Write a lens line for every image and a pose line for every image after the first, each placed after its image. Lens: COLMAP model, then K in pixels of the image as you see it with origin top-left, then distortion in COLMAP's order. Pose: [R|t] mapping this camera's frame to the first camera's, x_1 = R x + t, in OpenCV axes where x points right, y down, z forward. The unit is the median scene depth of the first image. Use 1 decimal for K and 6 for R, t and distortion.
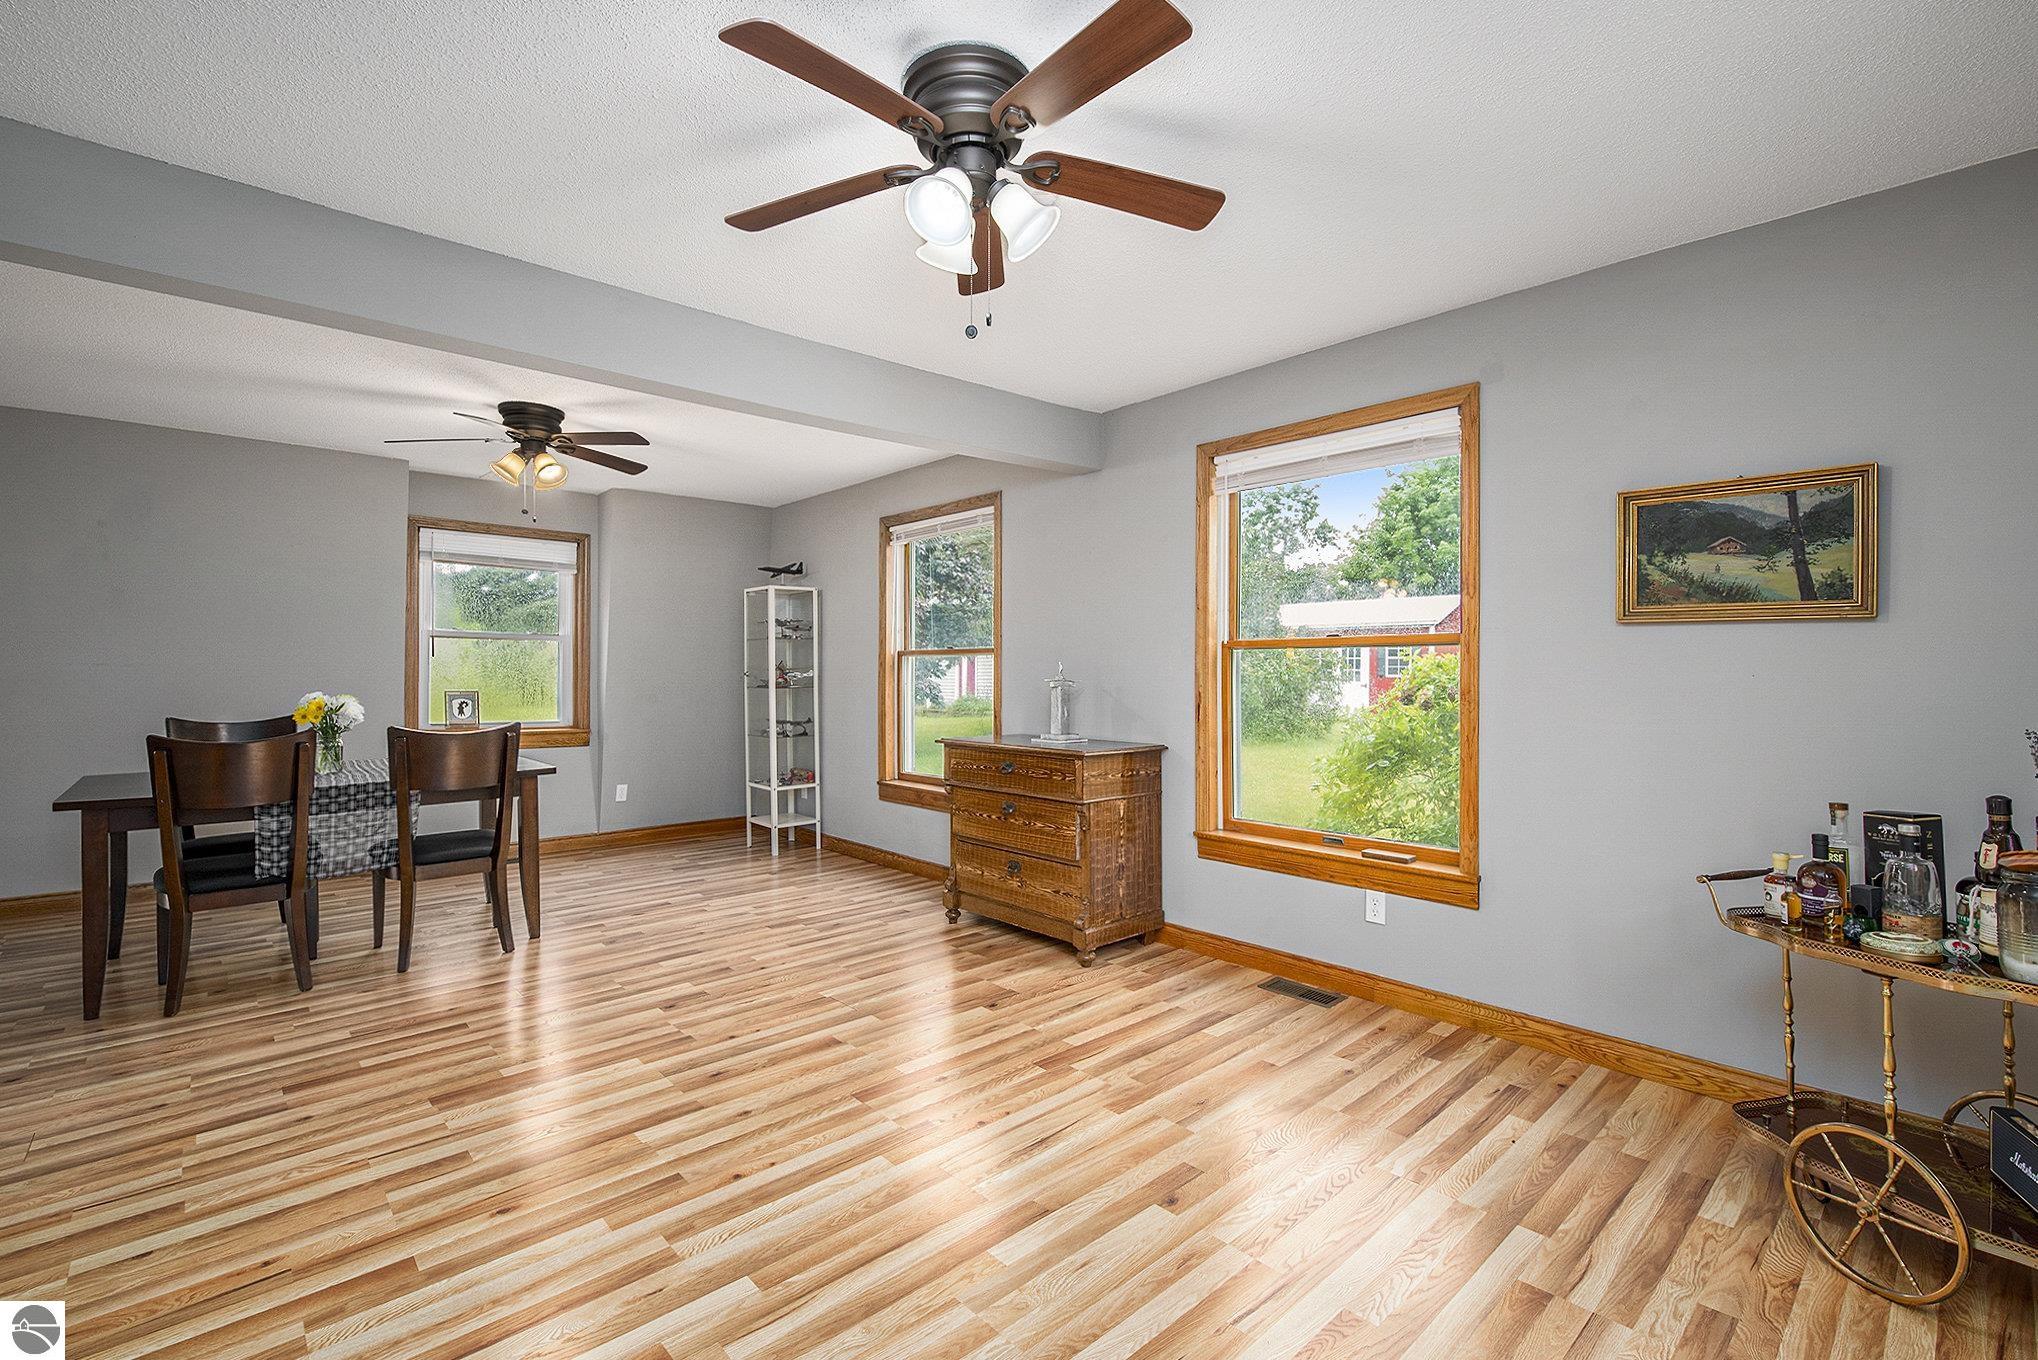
lens RADIAL K [[887.0, 0, 1013.4], [0, 887.0, 675.6], [0, 0, 1]] dist [0.002127, -0.007467]
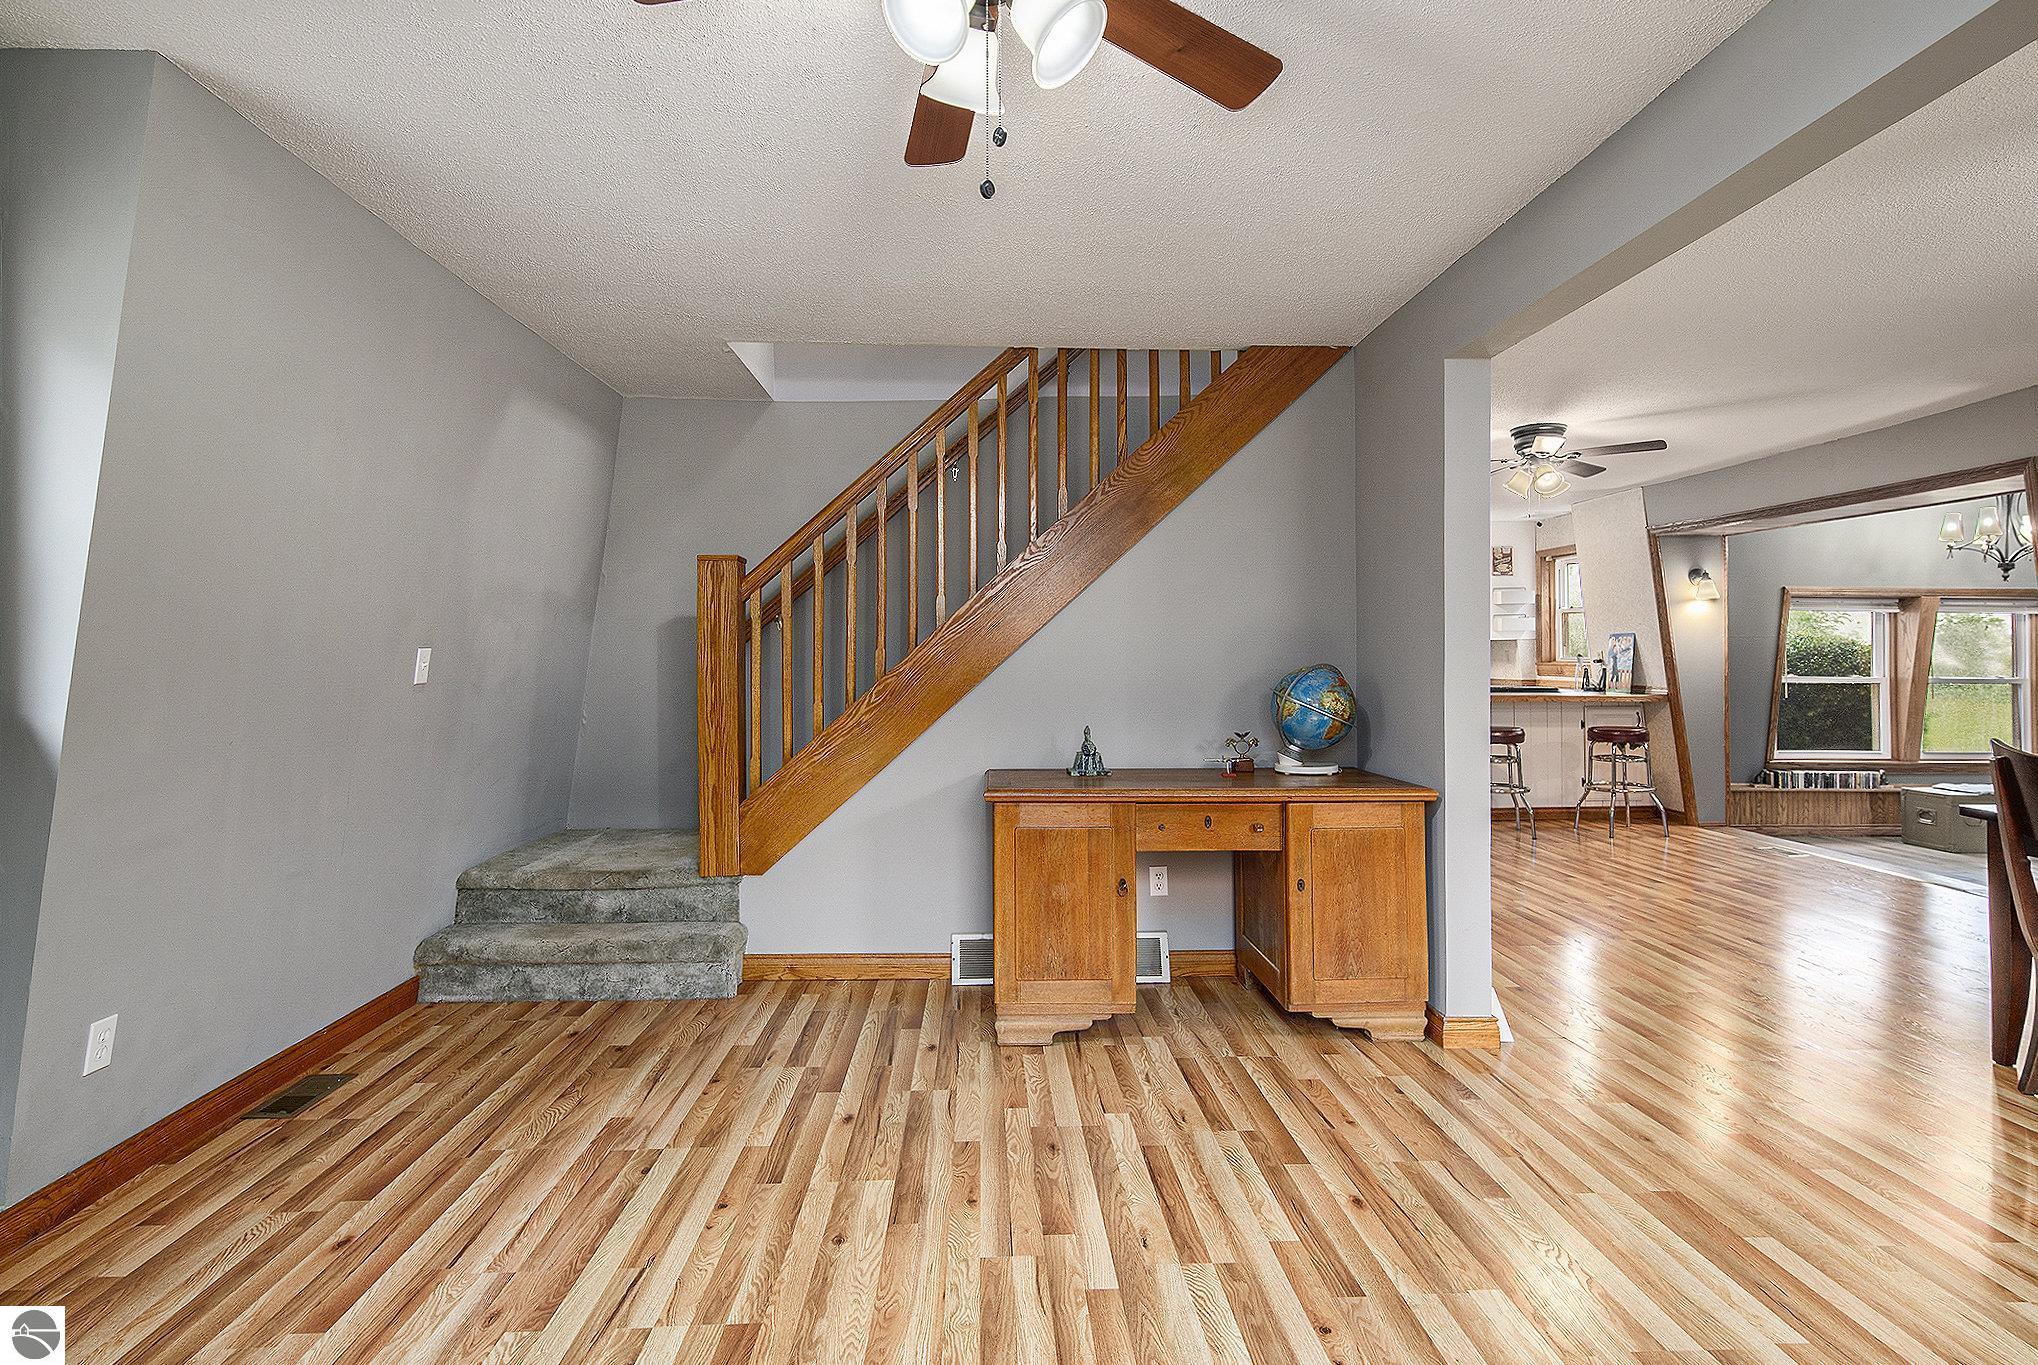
lens RADIAL K [[1069.8, 0, 1021.3], [0, 1069.8, 655.4], [0, 0, 1]] dist [0.051688, -0.000313]
pose [[-0.640789, 0.003687, -0.767708, 0.348038], [0.008047, 0.999966, -0.001914, -0.002561], [0.767675, -0.007404, -0.640796, 0.876476]]
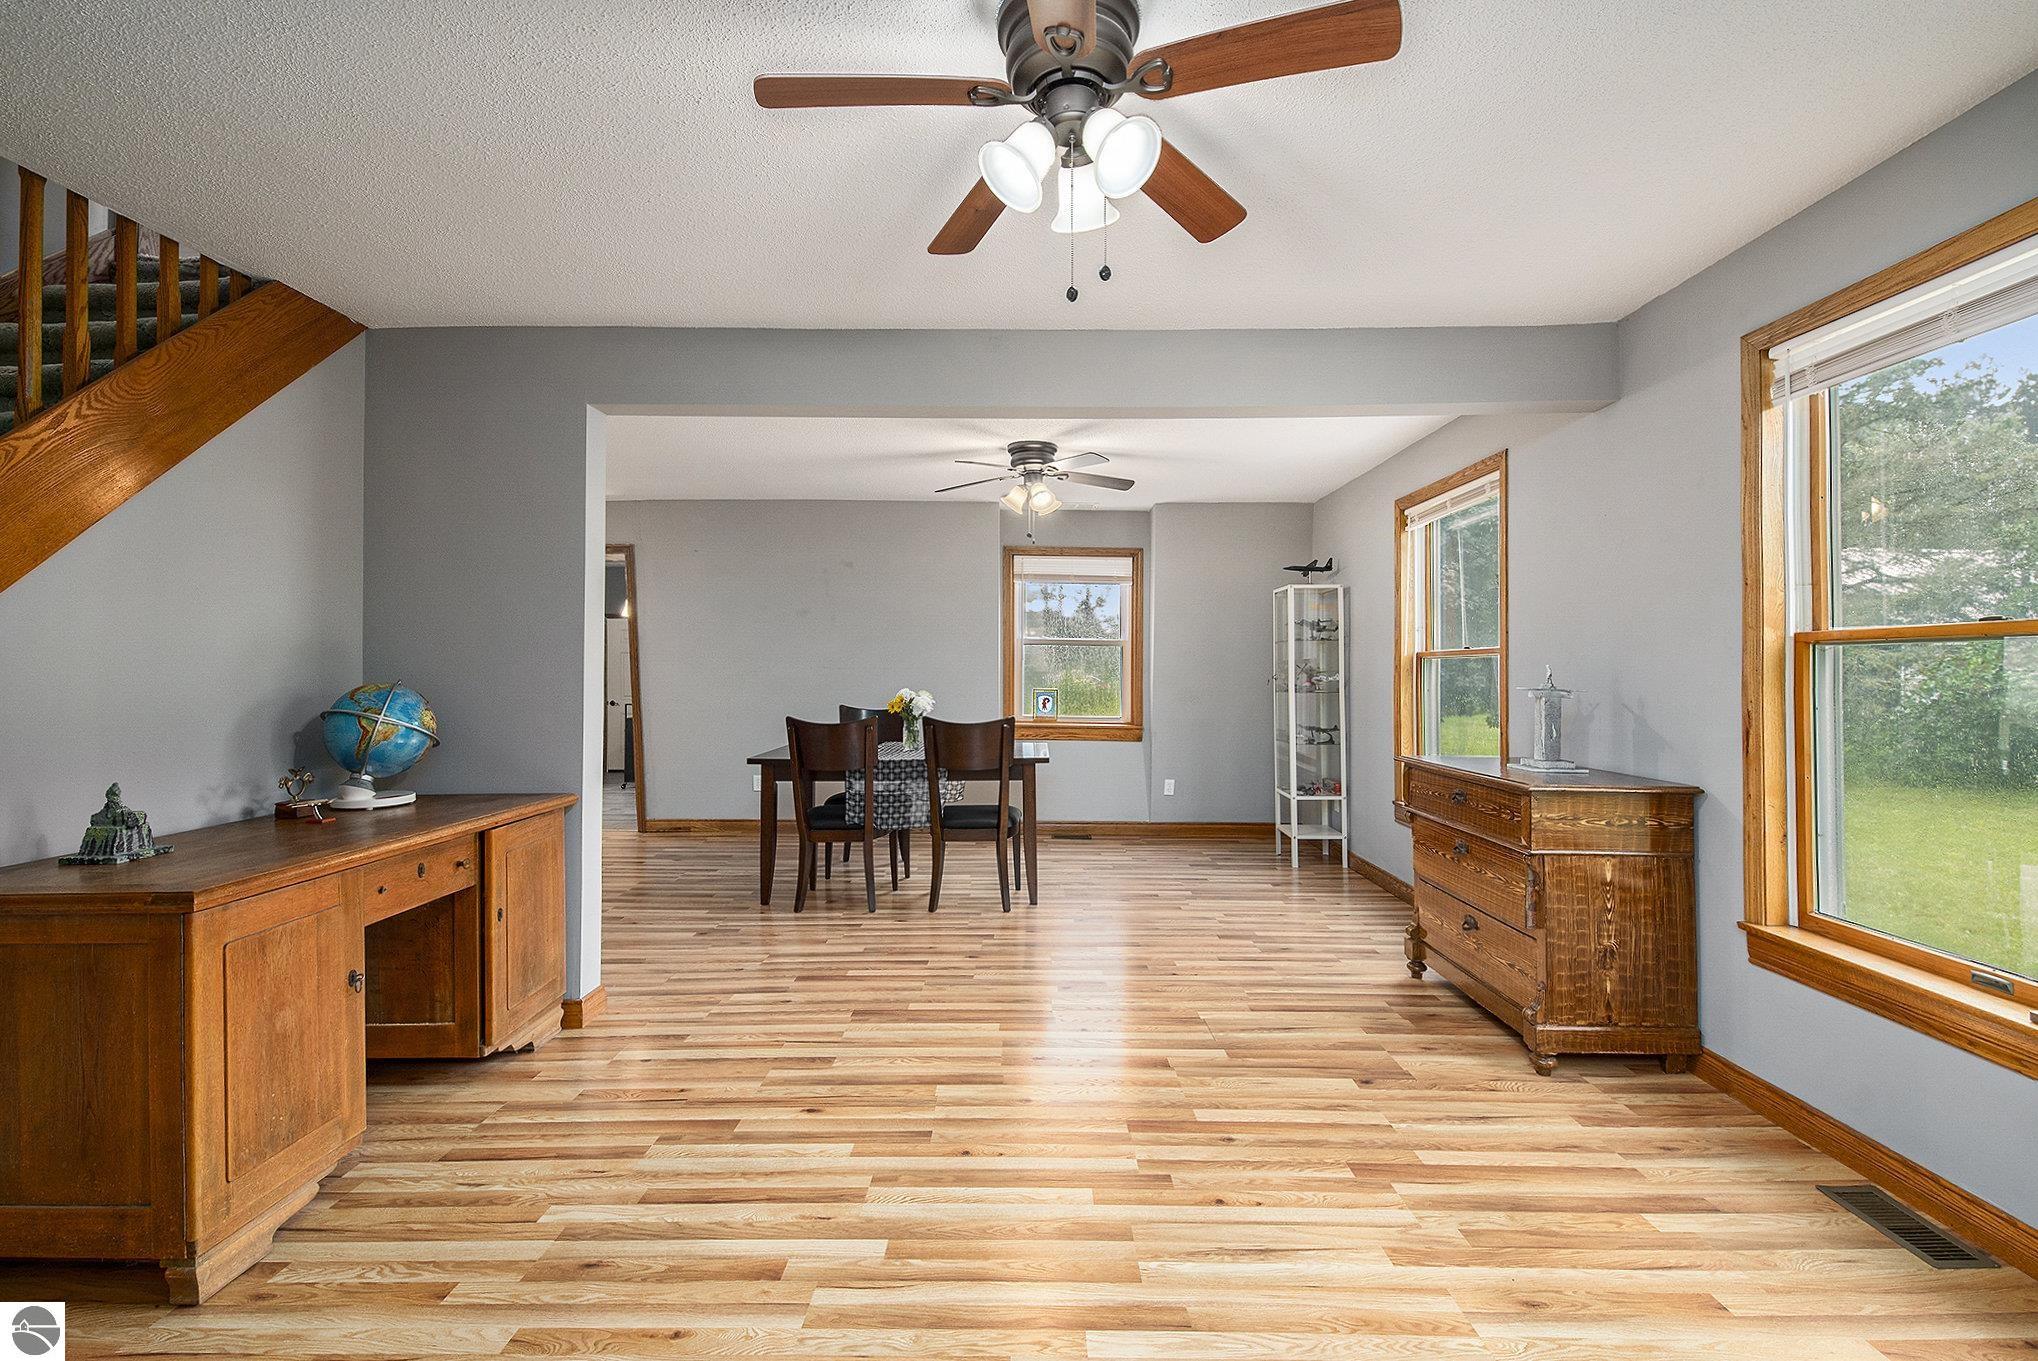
lens RADIAL K [[898.2, 0, 1037.5], [0, 898.2, 677.5], [0, 0, 1]] dist [0.024103, -0.010838]
pose [[0.741908, 0.009179, -0.670438, 0.295179], [-0.008459, 0.999955, 0.004329, -0.005956], [0.670448, 0.002459, 0.741953, 0.159055]]
